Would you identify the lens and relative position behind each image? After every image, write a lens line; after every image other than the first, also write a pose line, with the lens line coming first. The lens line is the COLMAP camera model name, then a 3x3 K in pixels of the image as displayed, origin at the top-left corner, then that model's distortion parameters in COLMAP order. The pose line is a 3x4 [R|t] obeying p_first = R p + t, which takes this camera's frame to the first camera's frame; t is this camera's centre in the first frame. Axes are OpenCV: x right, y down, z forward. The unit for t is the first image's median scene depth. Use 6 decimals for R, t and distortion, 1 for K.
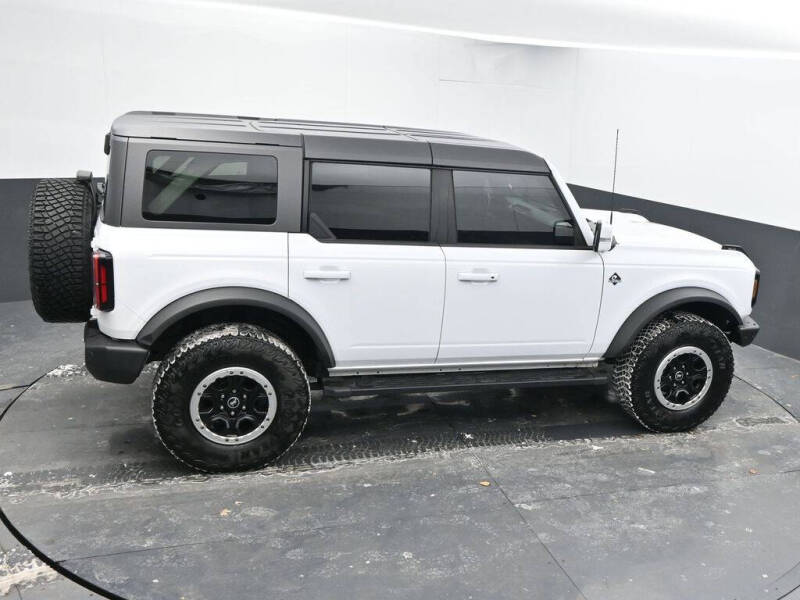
lens RADIAL K [[856.8, 0, 489.4], [0, 856.8, 295.6], [0, 0, 1]] dist [-0.005992, -0.015582]
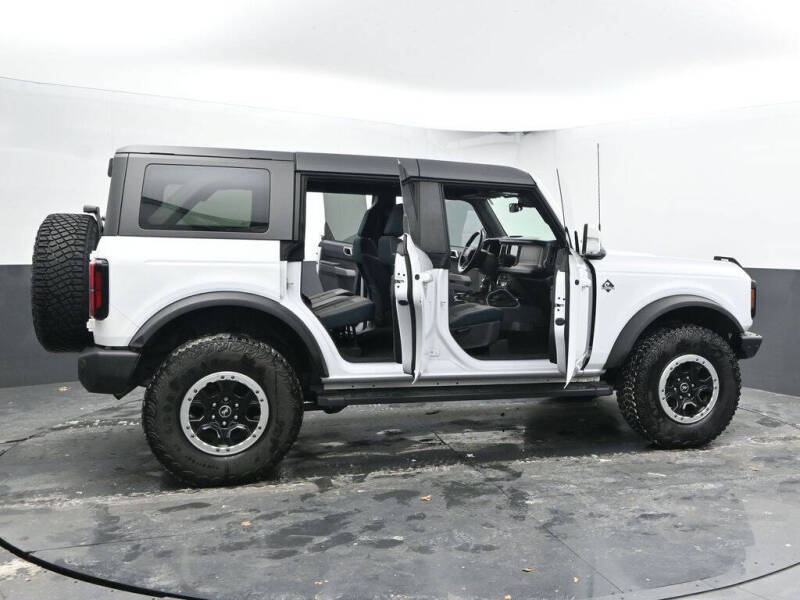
lens RADIAL K [[824.6, 0, 481.4], [0, 824.6, 267.6], [0, 0, 1]] dist [-0.004952, -0.008783]
pose [[0.997494, -0.061489, -0.035003, 0.038416], [0.052152, 0.973295, -0.223557, 0.189398], [0.047815, 0.221171, 0.974062, 0.053078]]
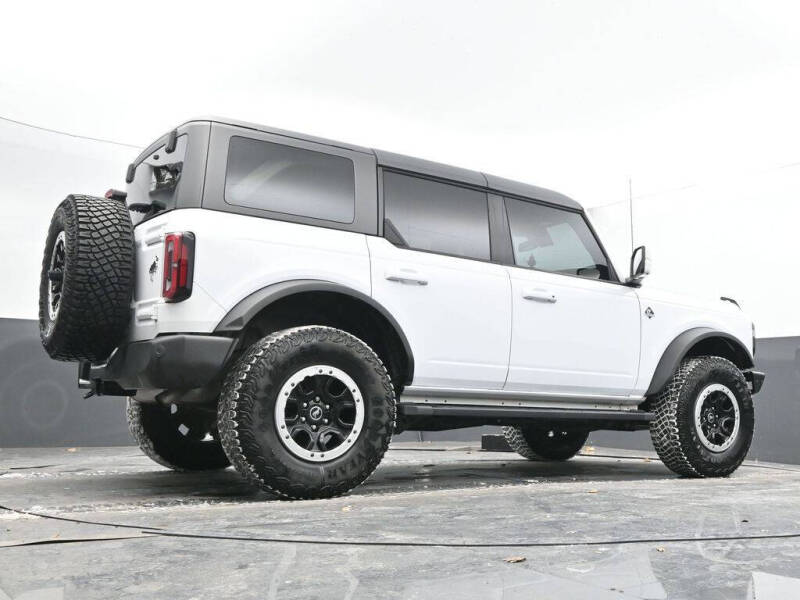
lens RADIAL K [[879.8, 0, 483.9], [0, 879.8, 302.2], [0, 0, 1]] dist [-0.004129, -0.015301]
pose [[0.960592, -0.021736, 0.277110, -0.376497], [0.118075, 0.934428, -0.336010, 0.336436], [-0.251636, 0.355488, 0.900171, 0.113085]]
